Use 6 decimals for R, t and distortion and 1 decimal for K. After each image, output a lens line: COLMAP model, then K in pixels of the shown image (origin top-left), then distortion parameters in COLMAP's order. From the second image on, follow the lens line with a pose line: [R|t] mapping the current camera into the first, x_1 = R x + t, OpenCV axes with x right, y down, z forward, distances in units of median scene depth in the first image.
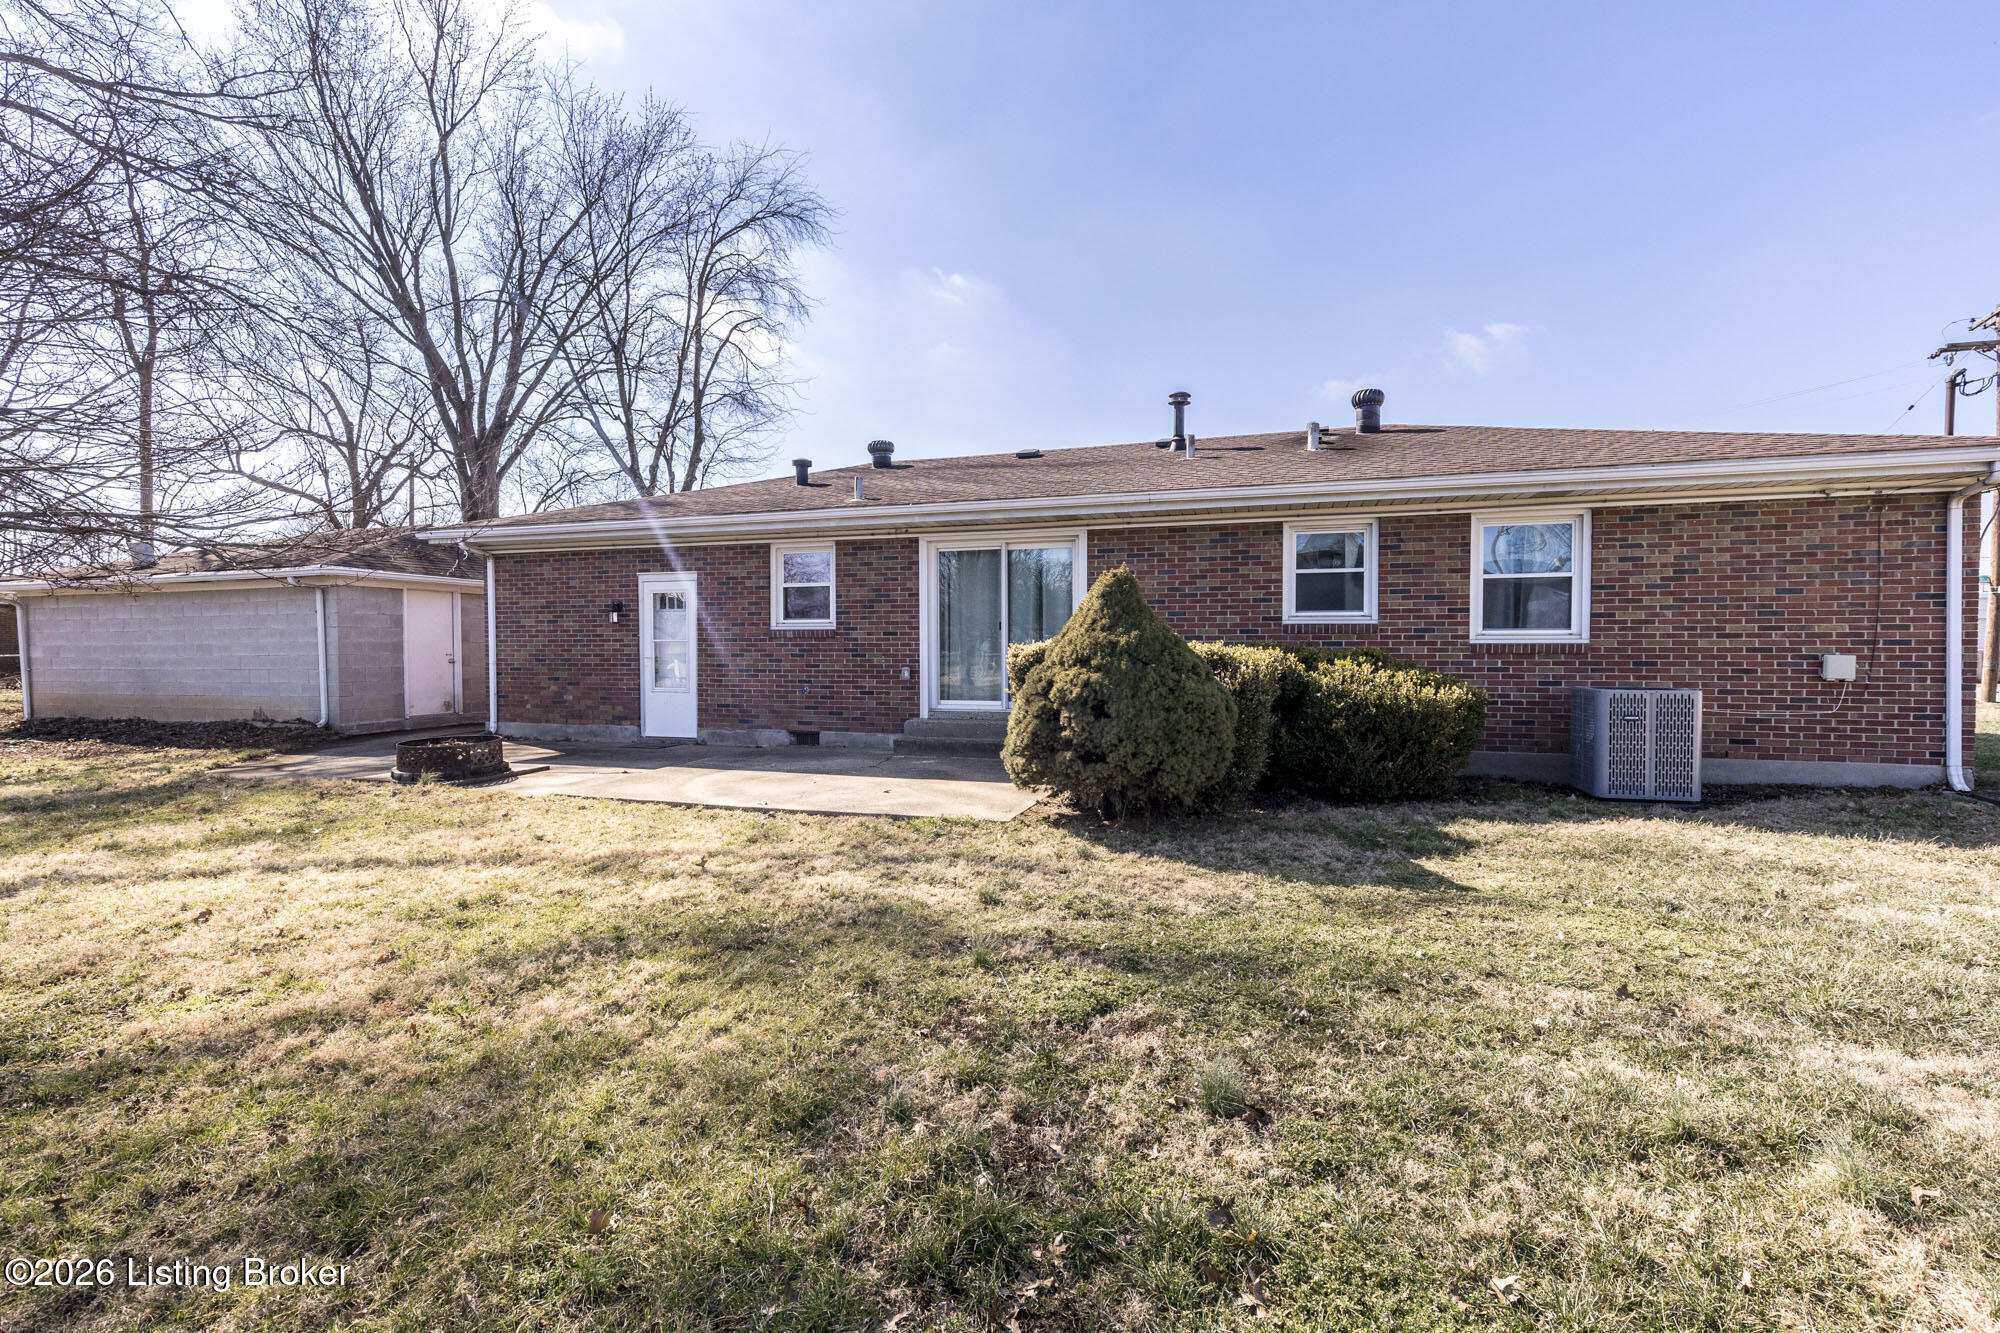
lens RADIAL K [[916.7, 0, 1000.6], [0, 916.7, 750.6], [0, 0, 1]] dist [0.000024, -0.000143]
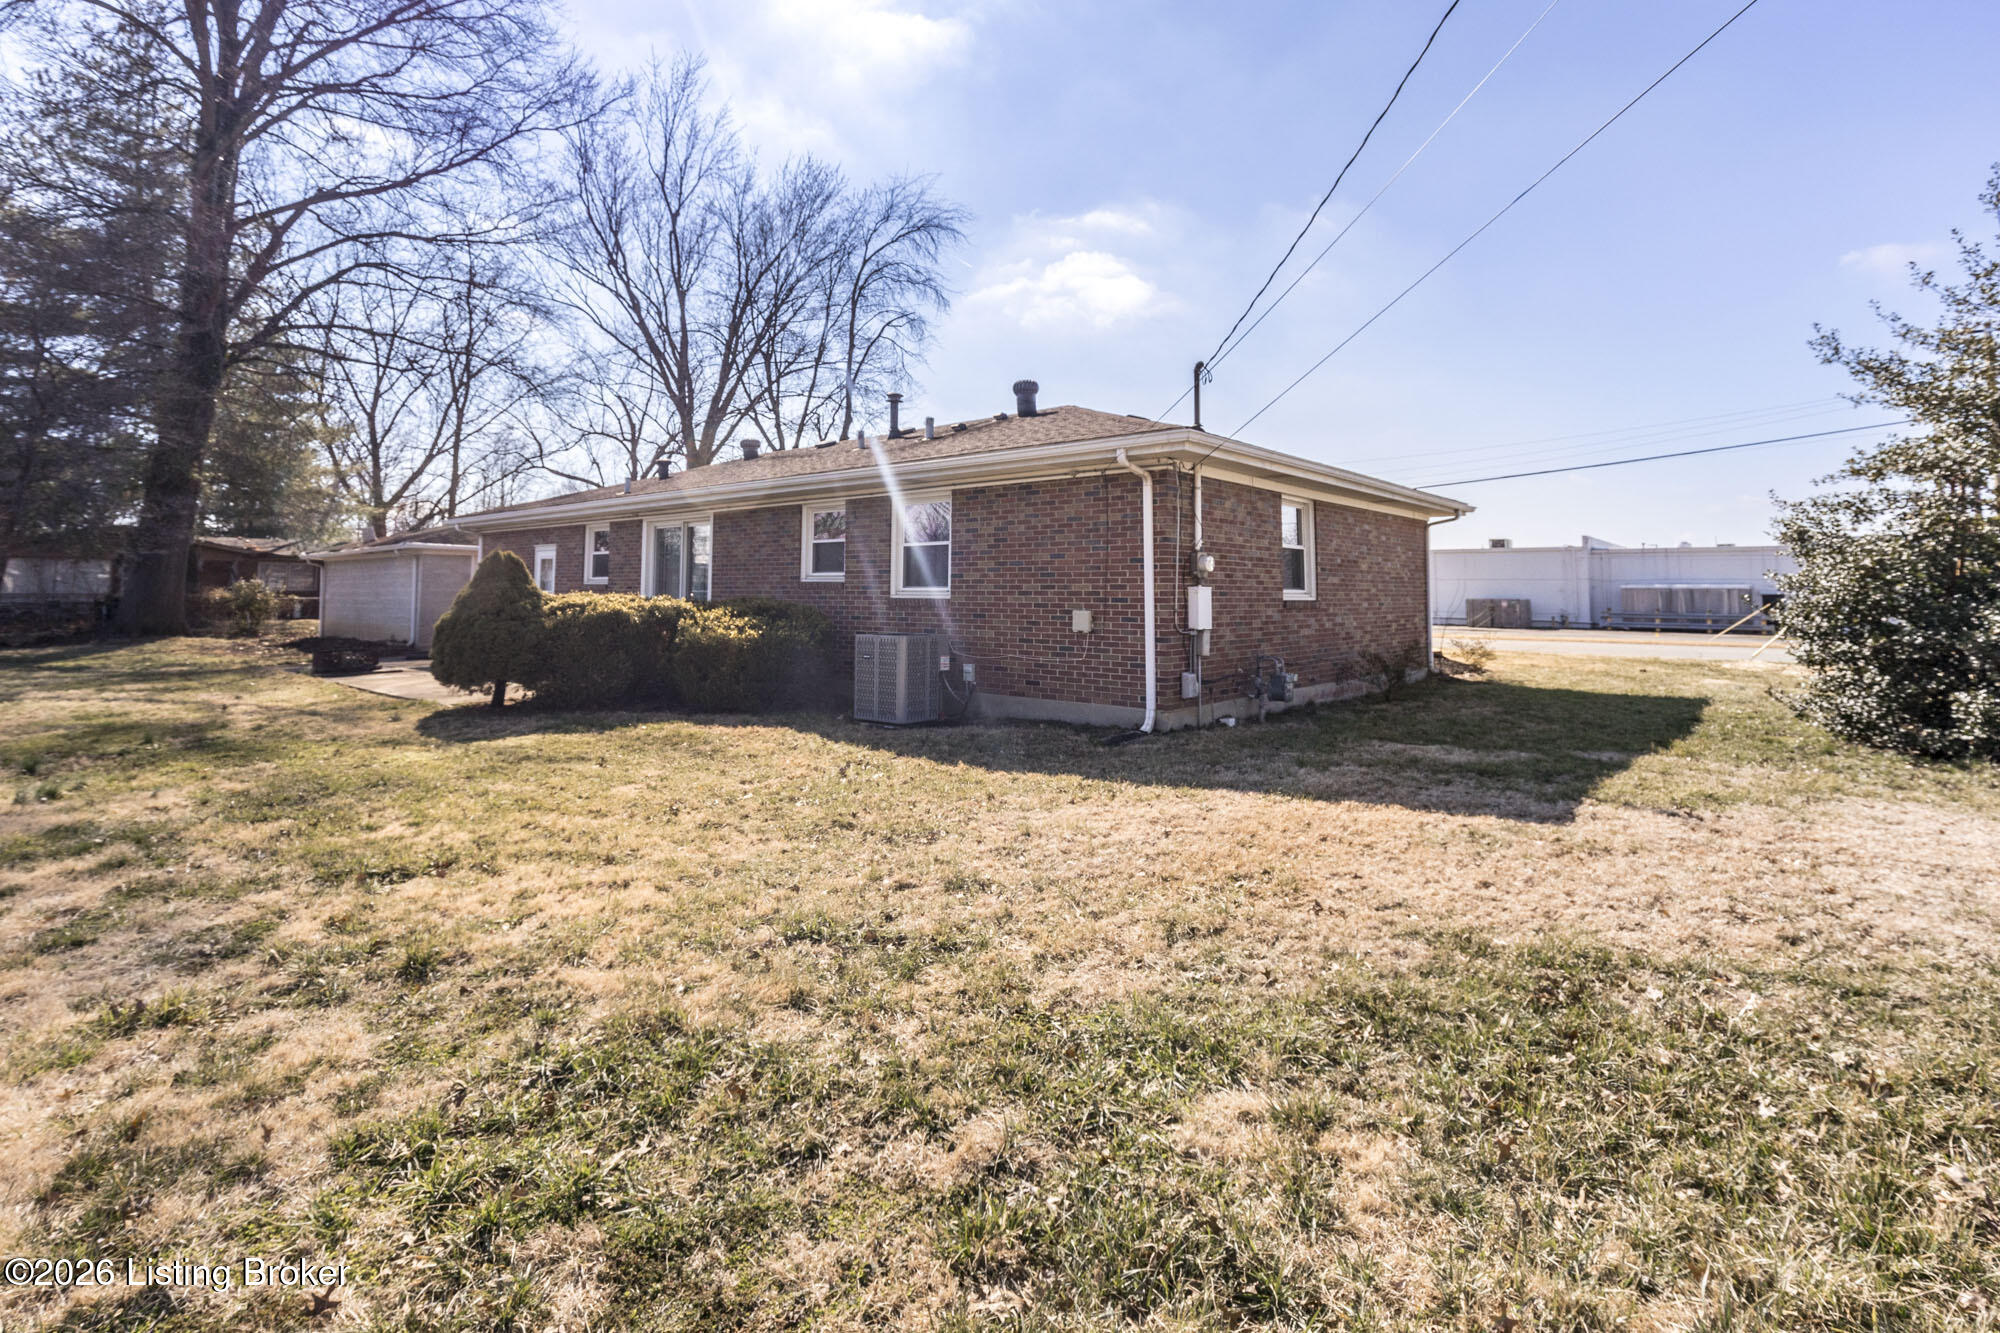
lens RADIAL K [[935.8, 0, 982.8], [0, 935.8, 611.1], [0, 0, 1]] dist [0.006115, 0.000390]
pose [[0.922504, 0.010165, -0.385853, 0.813624], [-0.044220, 0.995855, -0.079487, -0.001996], [0.383445, 0.090389, 0.919130, -0.093030]]
